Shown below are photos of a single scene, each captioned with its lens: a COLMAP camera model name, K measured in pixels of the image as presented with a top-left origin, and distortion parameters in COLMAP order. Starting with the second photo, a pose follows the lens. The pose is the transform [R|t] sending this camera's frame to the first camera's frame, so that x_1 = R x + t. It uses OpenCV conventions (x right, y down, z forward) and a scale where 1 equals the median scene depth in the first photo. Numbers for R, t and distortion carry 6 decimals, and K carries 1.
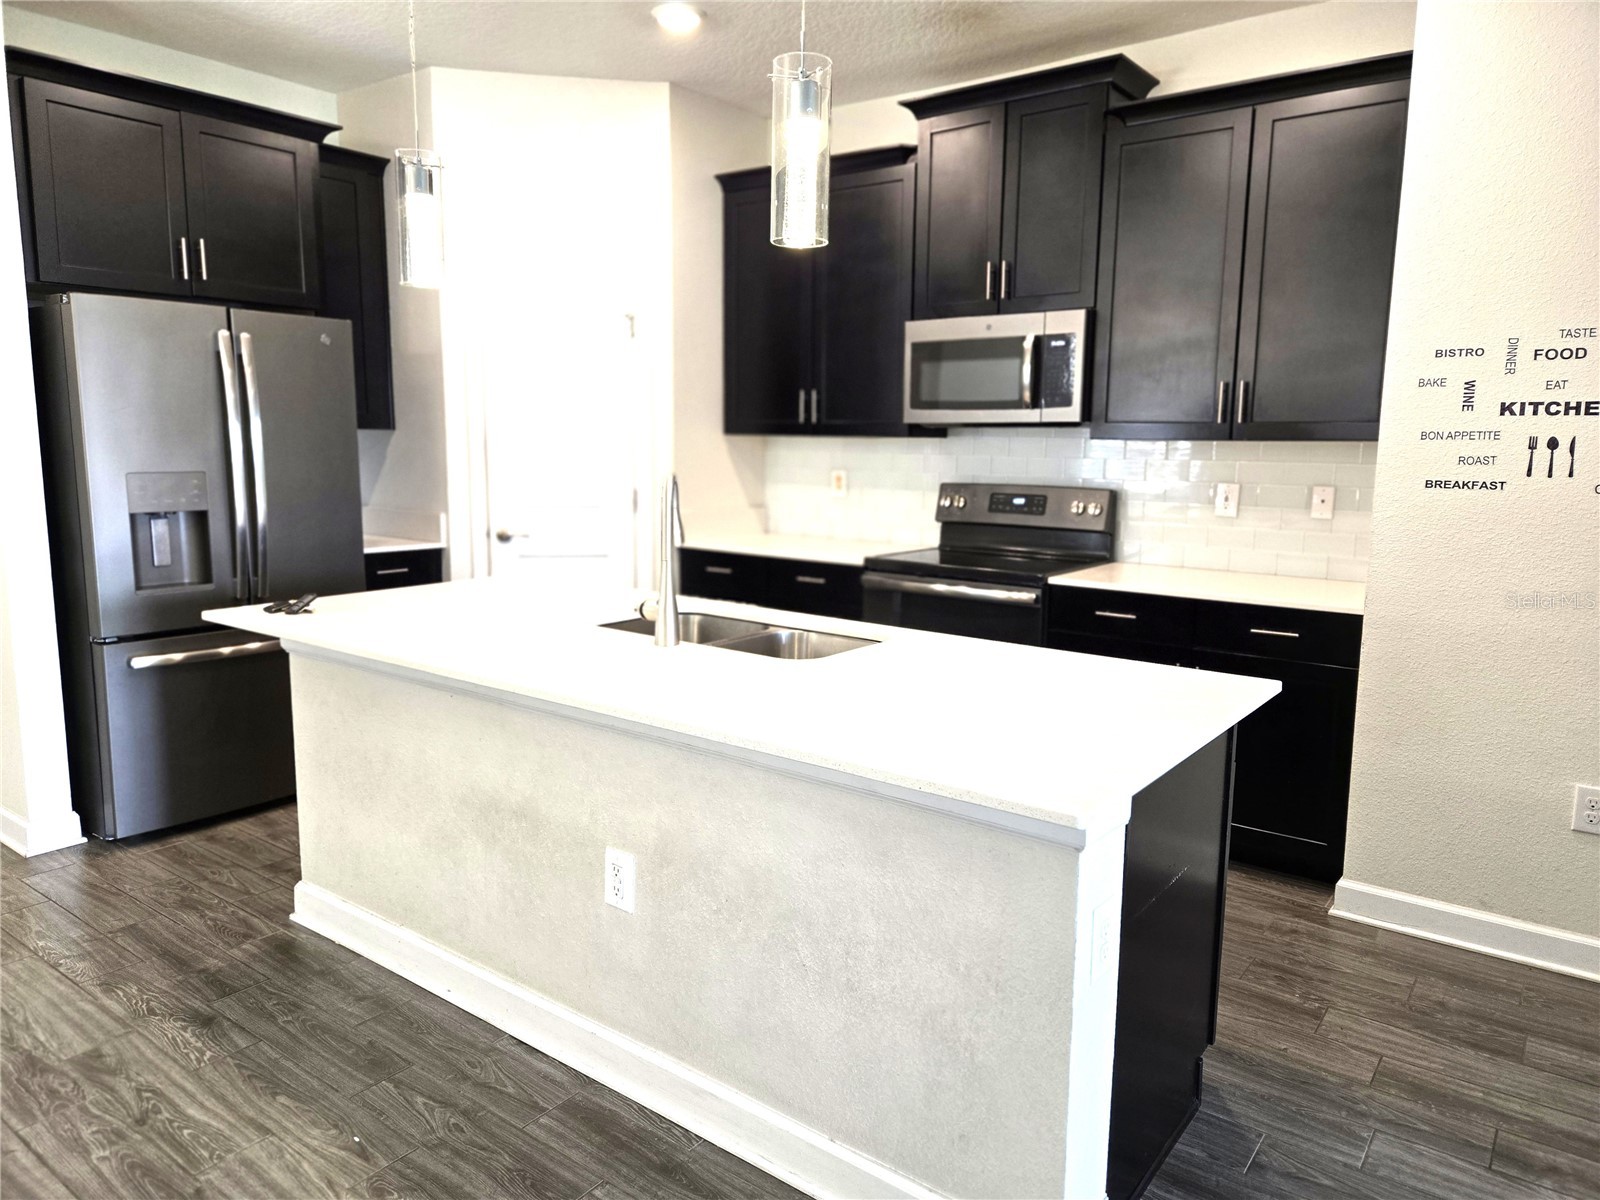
lens RADIAL K [[1071.5, 0, 817.4], [0, 1071.5, 594.8], [0, 0, 1]] dist [0.053226, -0.038118]
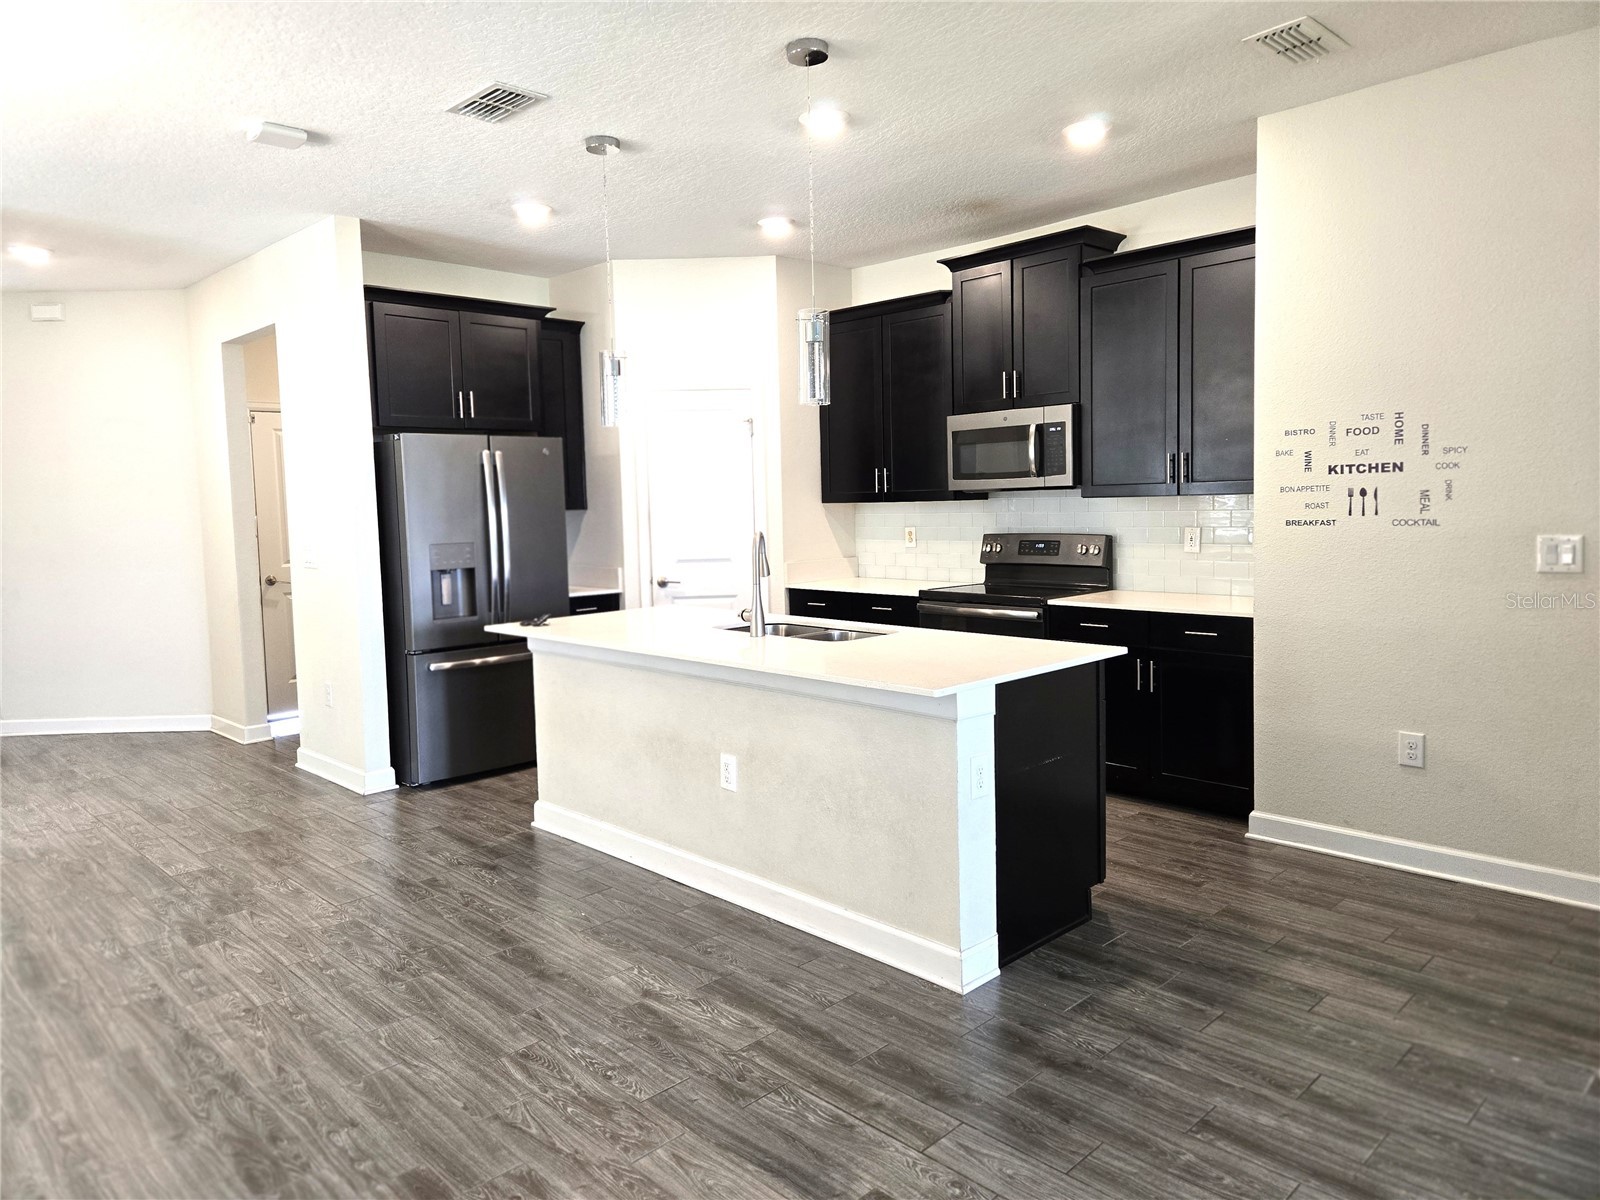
lens RADIAL K [[1071.5, 0, 799.6], [0, 1071.5, 586.5], [0, 0, 1]] dist [0.053226, -0.038118]
pose [[0.987376, -0.024473, -0.156490, 0.137378], [0.014339, 0.997746, -0.065558, 0.060218], [0.157741, 0.062487, 0.985501, -0.459552]]
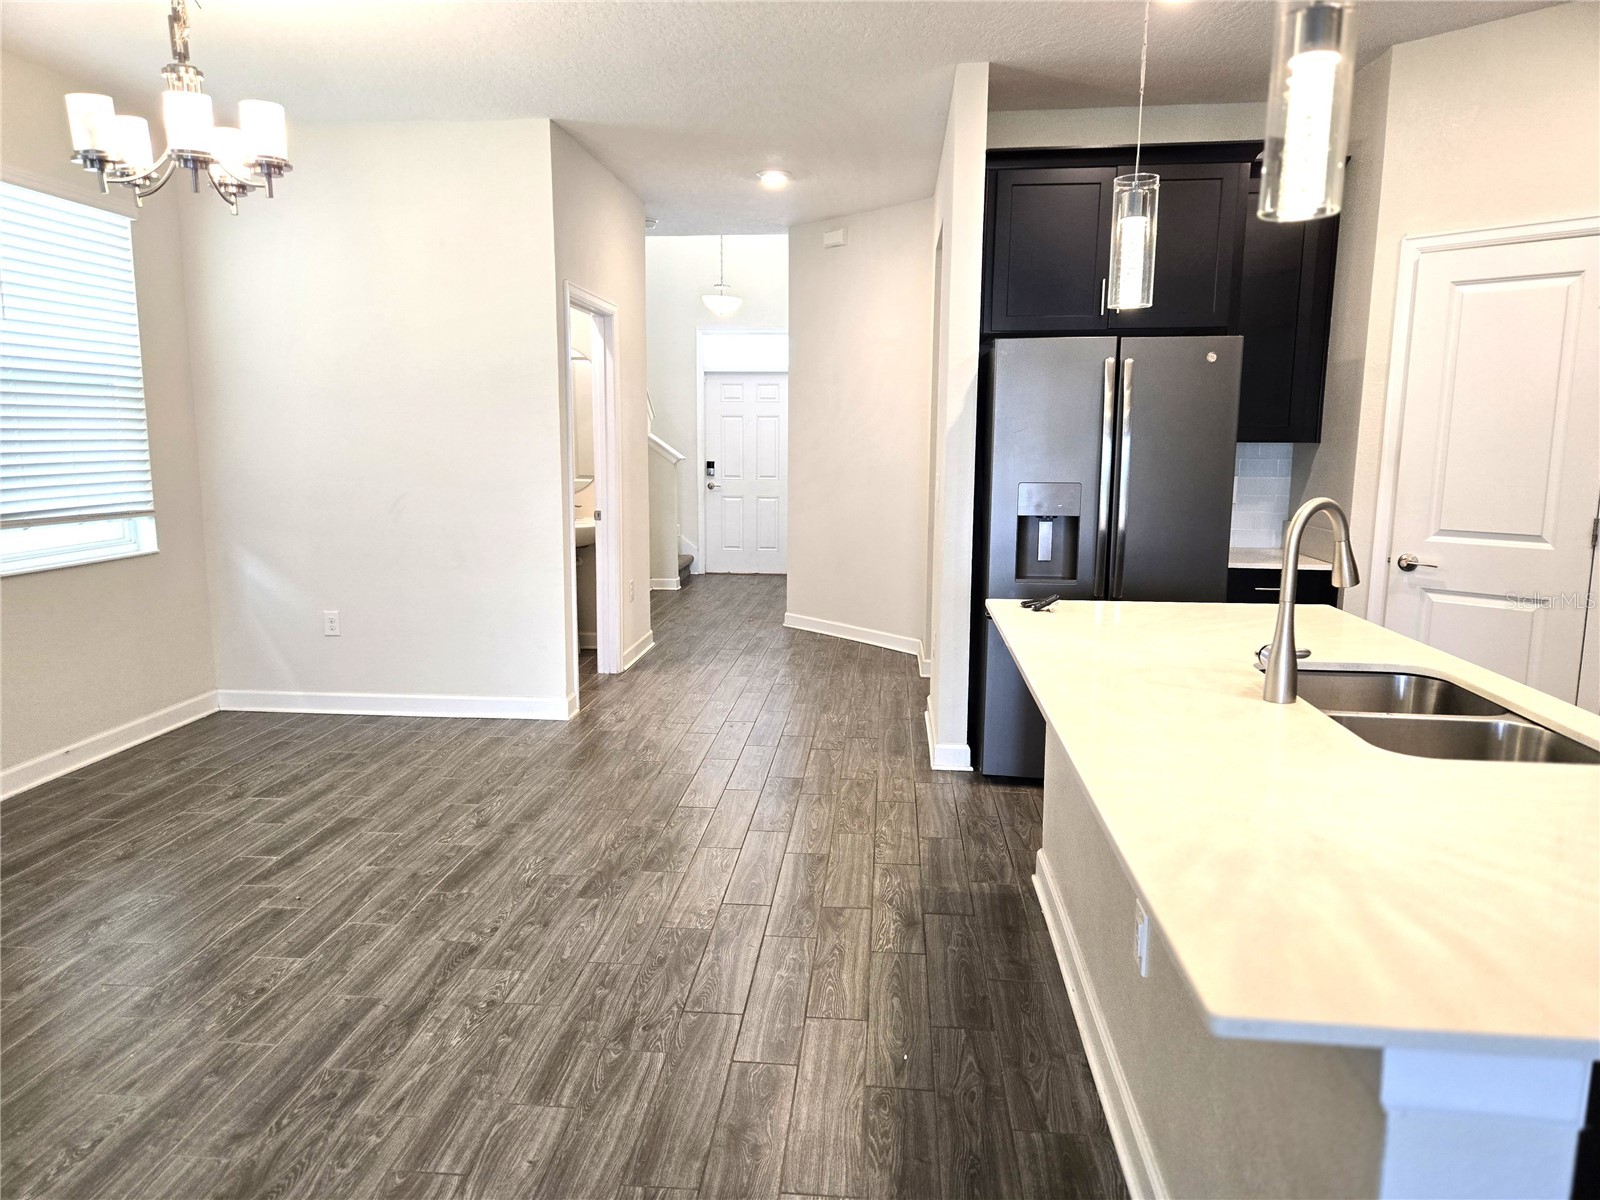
lens RADIAL K [[1071.5, 0, 792.2], [0, 1071.5, 596.6], [0, 0, 1]] dist [0.053226, -0.038118]
pose [[0.513699, 0.119929, -0.849547, 0.289633], [-0.126362, 0.989960, 0.063343, -0.030155], [0.848614, 0.074811, 0.523696, 0.168194]]
